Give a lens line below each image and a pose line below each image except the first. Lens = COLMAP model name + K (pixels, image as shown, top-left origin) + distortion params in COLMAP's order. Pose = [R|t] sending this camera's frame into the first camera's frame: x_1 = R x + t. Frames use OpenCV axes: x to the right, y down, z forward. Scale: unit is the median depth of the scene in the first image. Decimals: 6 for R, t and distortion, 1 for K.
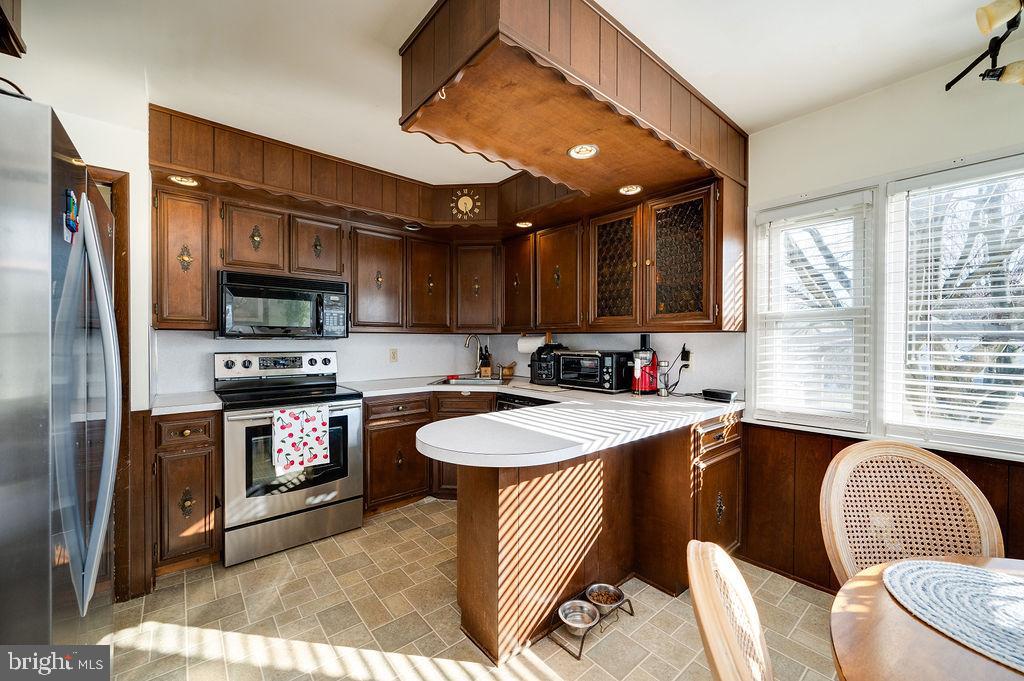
lens RADIAL K [[401.2, 0, 518.3], [0, 401.2, 343.4], [0, 0, 1]] dist [-0.001486, -0.000757]
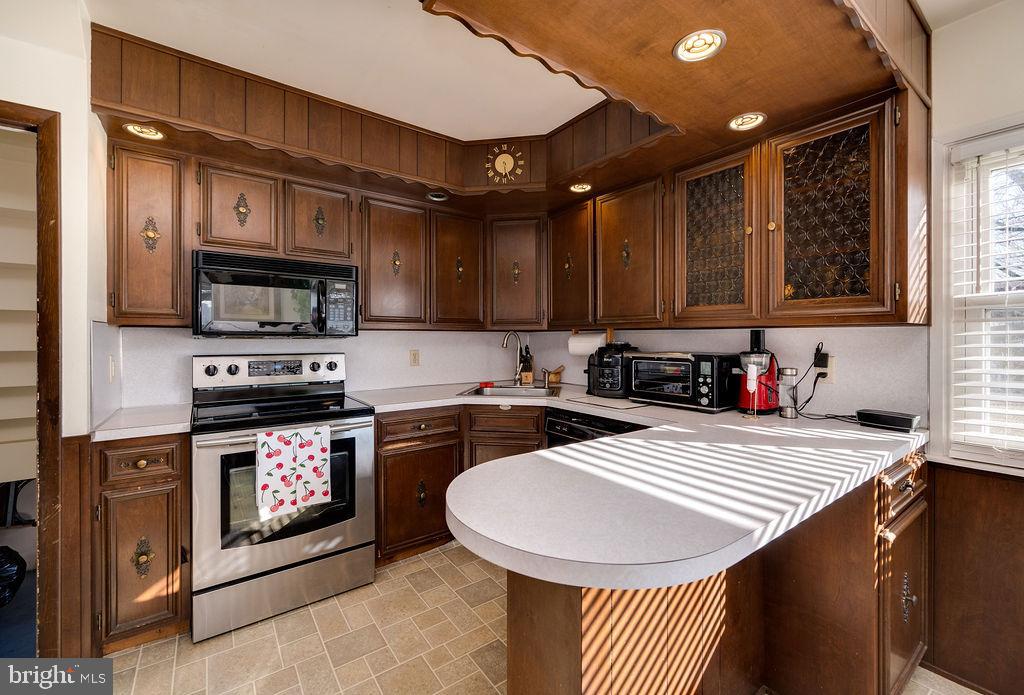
lens RADIAL K [[426.4, 0, 512.3], [0, 426.4, 340.2], [0, 0, 1]] dist [-0.003467, -0.000127]
pose [[0.996655, -0.002536, -0.081688, -0.065098], [0.002179, 0.999988, -0.004454, -0.002233], [0.081699, 0.004261, 0.996648, 0.233308]]
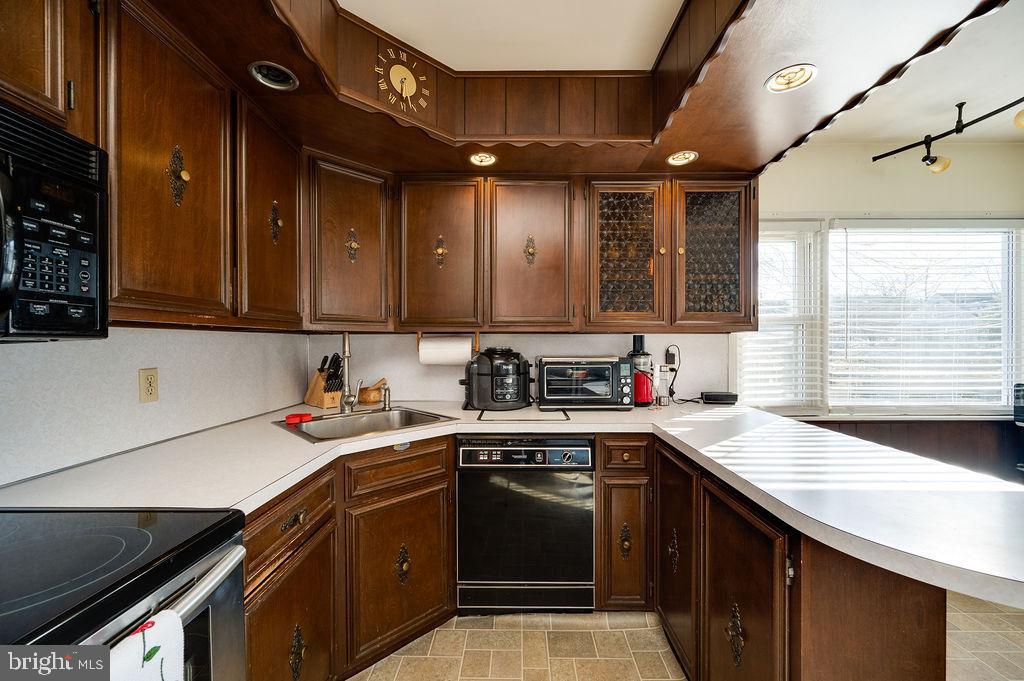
lens RADIAL K [[401.2, 0, 515.3], [0, 401.2, 344.1], [0, 0, 1]] dist [-0.001486, -0.000757]
pose [[0.654863, -0.006244, 0.755722, -0.557933], [0.011981, 0.999926, -0.002121, -0.006001], [-0.755652, 0.010443, 0.654890, 0.719081]]
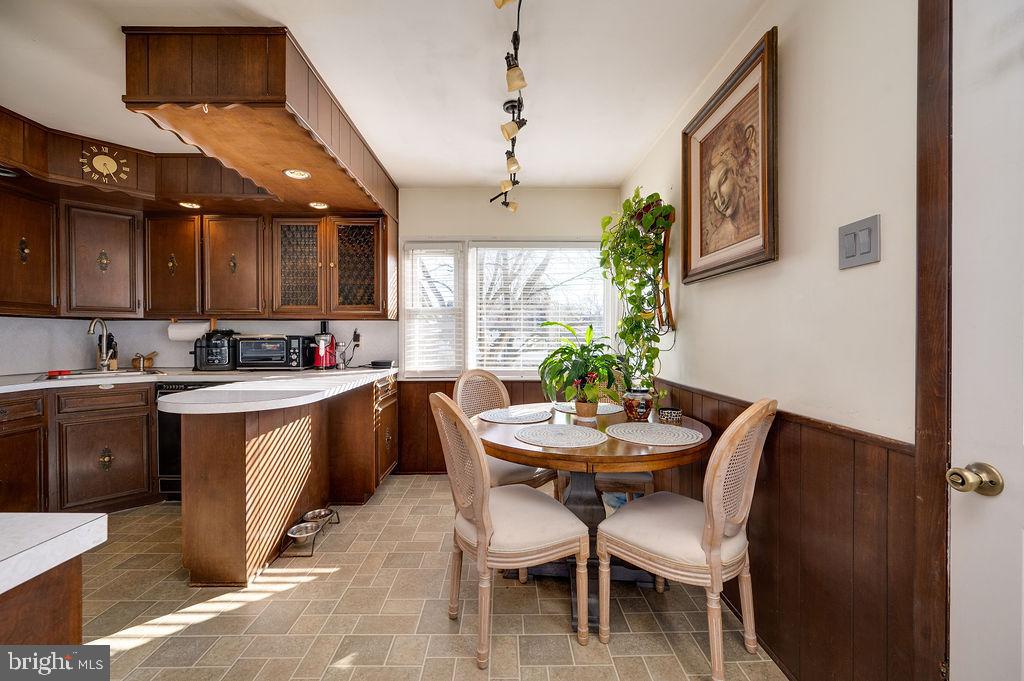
lens RADIAL K [[401.2, 0, 504.8], [0, 401.2, 337.6], [0, 0, 1]] dist [-0.001486, -0.000757]
pose [[0.644781, -0.007190, 0.764333, -0.306861], [0.010294, 0.999947, 0.000723, 0.036865], [-0.764298, 0.007402, 0.644821, -0.252564]]
